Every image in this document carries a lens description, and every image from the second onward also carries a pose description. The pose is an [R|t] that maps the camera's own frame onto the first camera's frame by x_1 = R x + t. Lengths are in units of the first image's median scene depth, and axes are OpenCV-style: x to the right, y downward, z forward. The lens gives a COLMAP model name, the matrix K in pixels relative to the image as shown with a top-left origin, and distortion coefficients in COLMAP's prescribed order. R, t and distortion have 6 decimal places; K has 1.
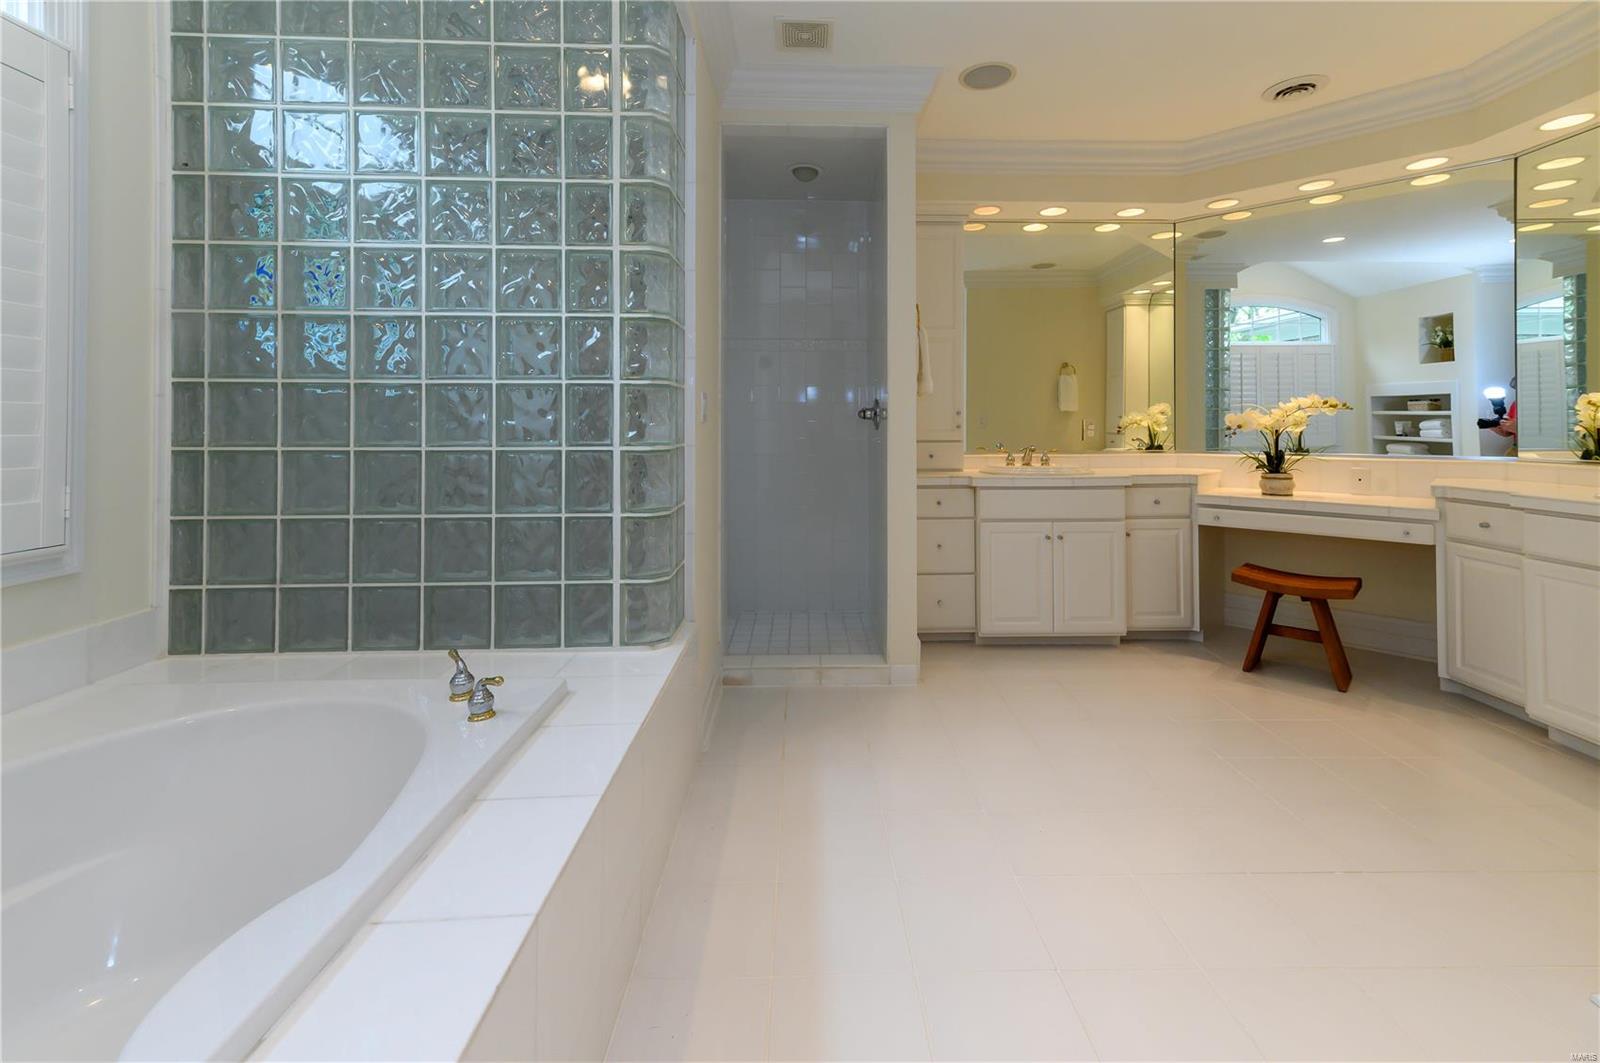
lens RADIAL K [[645.6, 0, 807.0], [0, 645.6, 436.0], [0, 0, 1]] dist [0.018810, 0.000010]
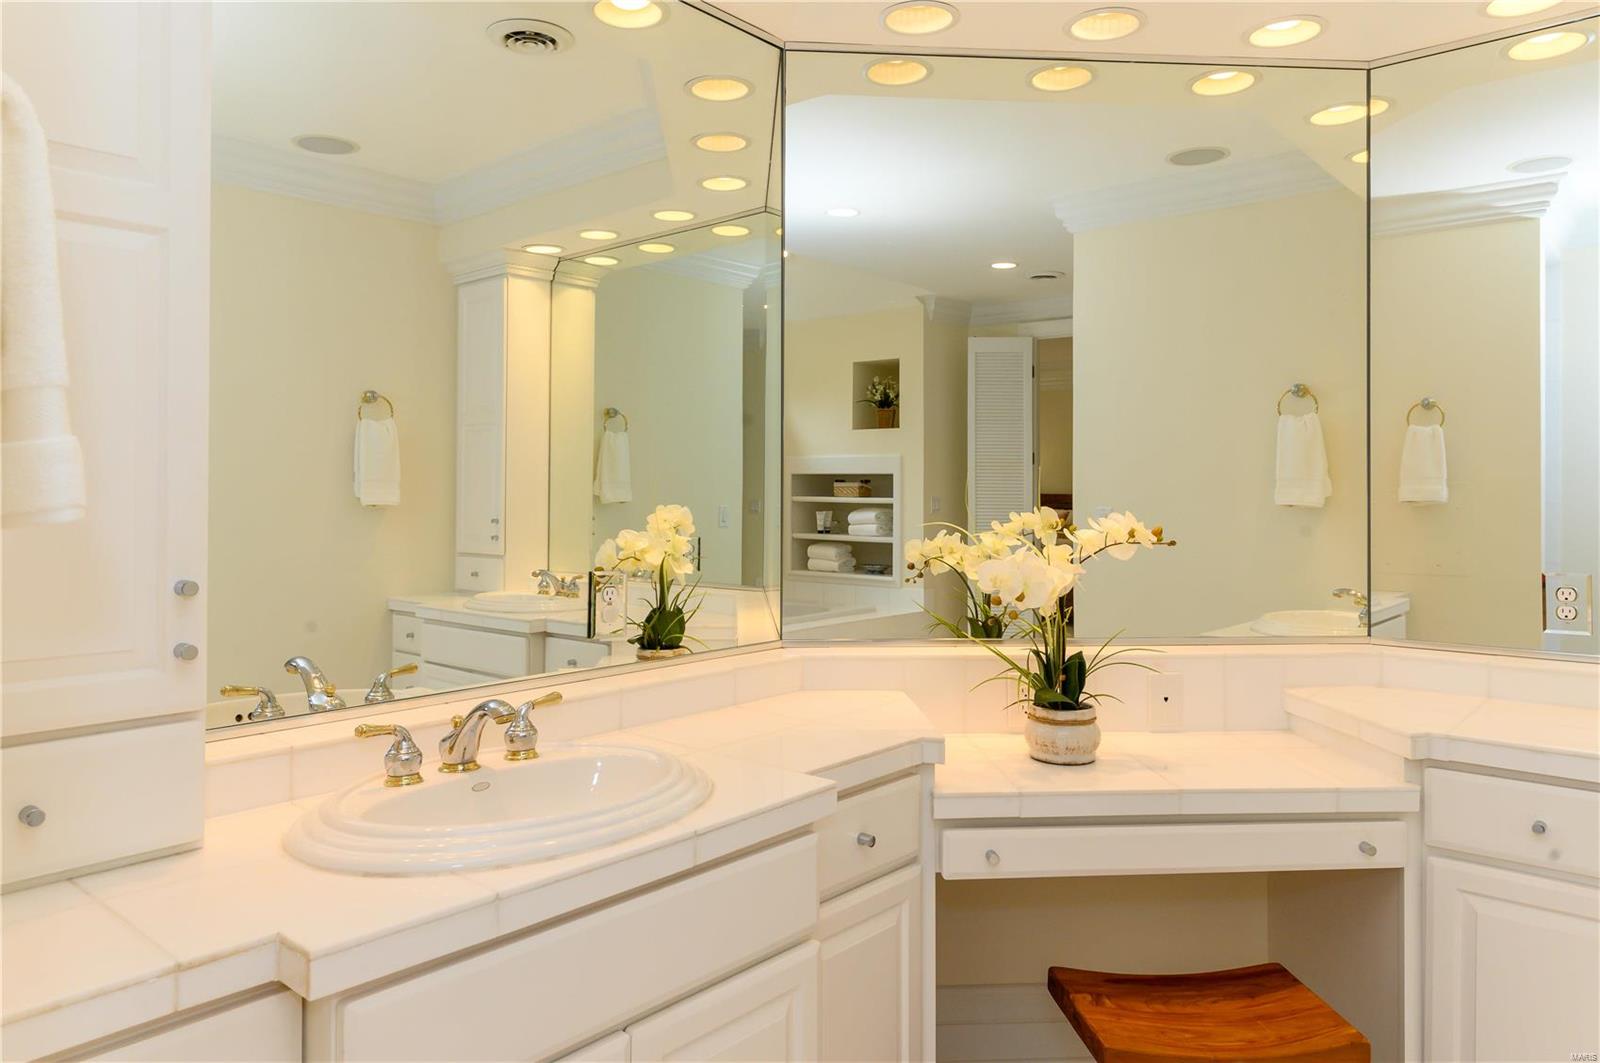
lens RADIAL K [[1109.3, 0, 796.9], [0, 1109.3, 491.6], [0, 0, 1]] dist [0.003278, 0.000981]
pose [[0.677286, 0.001469, 0.735718, 0.052627], [0.015962, 0.999733, -0.016690, -0.032132], [-0.735546, 0.023048, 0.677082, 0.319100]]
